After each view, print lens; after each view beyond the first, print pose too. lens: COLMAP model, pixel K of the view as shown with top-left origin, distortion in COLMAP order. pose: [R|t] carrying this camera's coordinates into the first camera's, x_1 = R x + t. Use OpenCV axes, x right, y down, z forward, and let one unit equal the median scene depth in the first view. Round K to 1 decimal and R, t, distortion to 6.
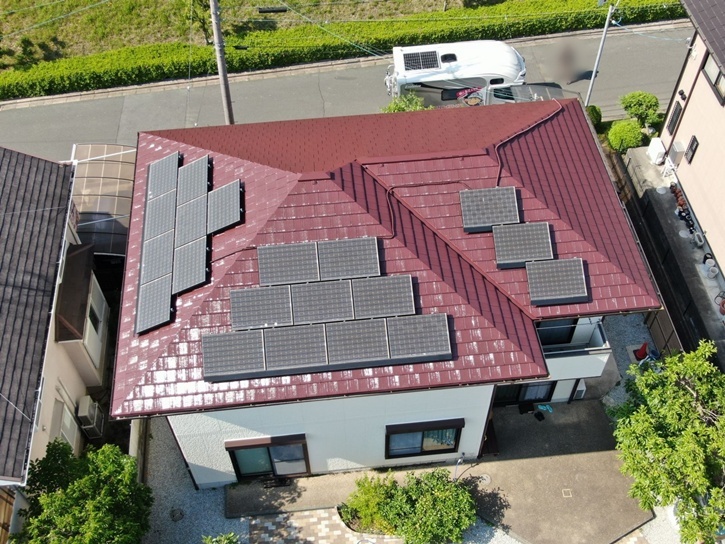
lens RADIAL K [[805.0, 0, 363.1], [0, 805.0, 271.8], [0, 0, 1]] dist [-0.029861, 0.000000]
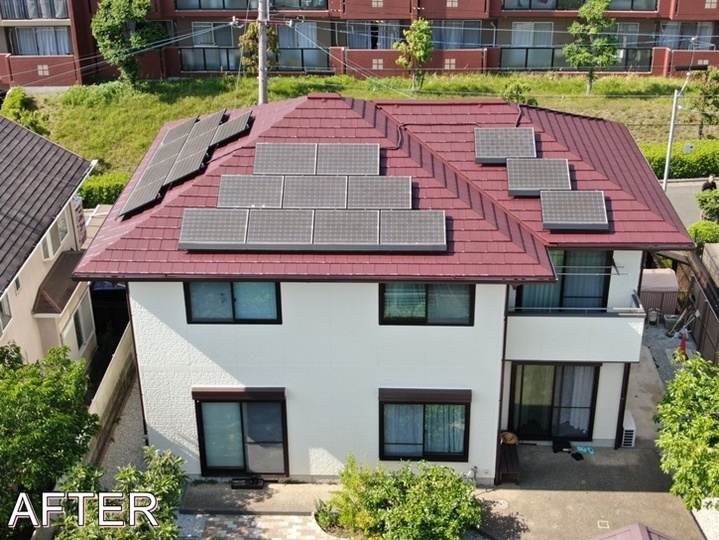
lens RADIAL K [[1021.1, 0, 359.1], [0, 1021.1, 270.0], [0, 0, 1]] dist [-0.008987, 0.000000]
pose [[0.990841, 0.062334, -0.119789, 0.121502], [-0.106360, 0.906816, -0.407888, 0.489413], [0.083201, 0.416893, 0.905140, -0.035405]]
